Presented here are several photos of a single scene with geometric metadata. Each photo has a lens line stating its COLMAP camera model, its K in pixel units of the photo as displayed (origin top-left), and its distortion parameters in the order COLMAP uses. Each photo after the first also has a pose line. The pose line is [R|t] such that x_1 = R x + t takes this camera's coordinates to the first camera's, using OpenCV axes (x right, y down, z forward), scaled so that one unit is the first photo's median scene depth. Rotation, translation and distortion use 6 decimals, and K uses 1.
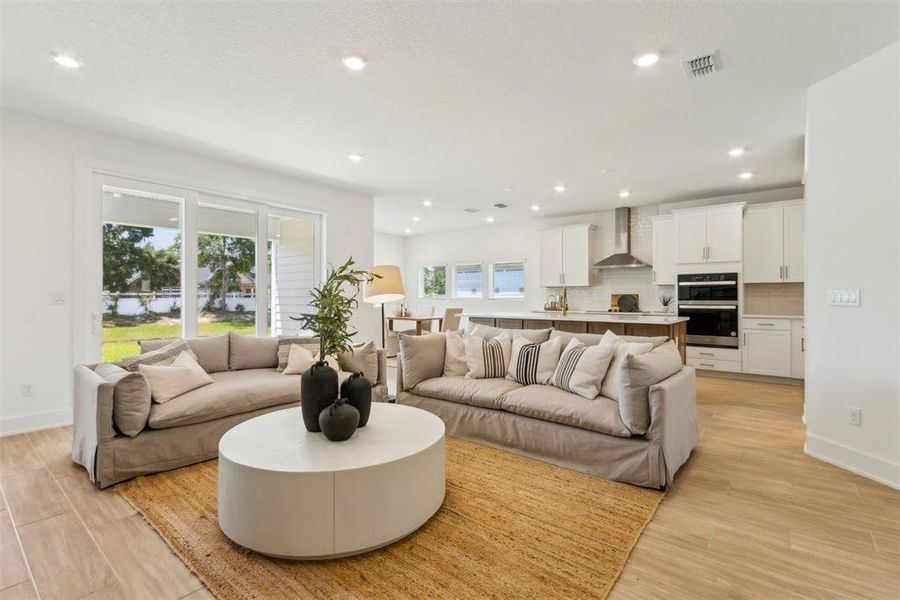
lens RADIAL K [[415.2, 0, 451.0], [0, 415.2, 297.1], [0, 0, 1]] dist [0.004815, 0.000477]
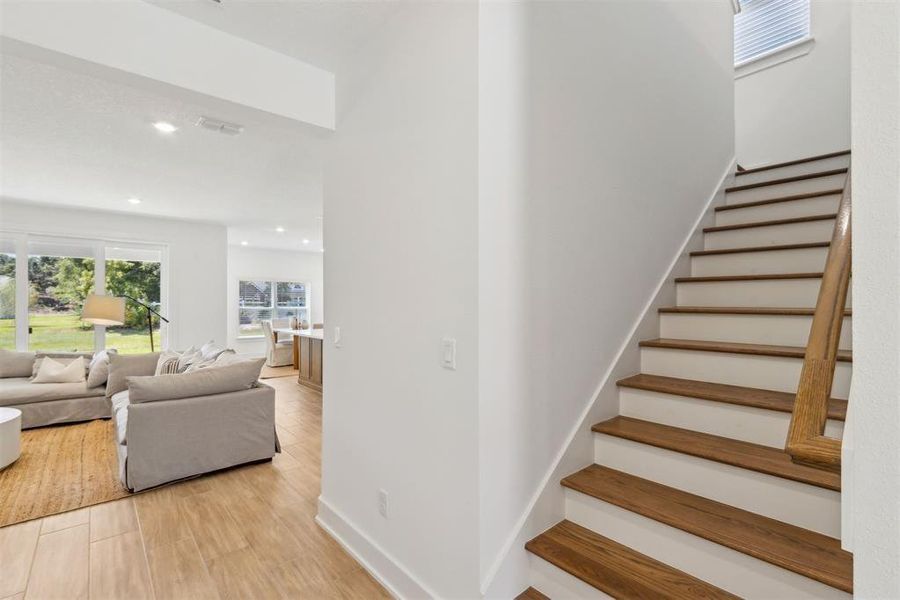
lens RADIAL K [[415.2, 0, 451.5], [0, 415.2, 300.9], [0, 0, 1]] dist [0.004815, 0.000477]
pose [[0.982560, -0.003697, -0.185909, 1.074042], [0.002612, 0.999978, -0.006082, -0.049521], [0.185927, 0.005490, 0.982548, -0.004518]]
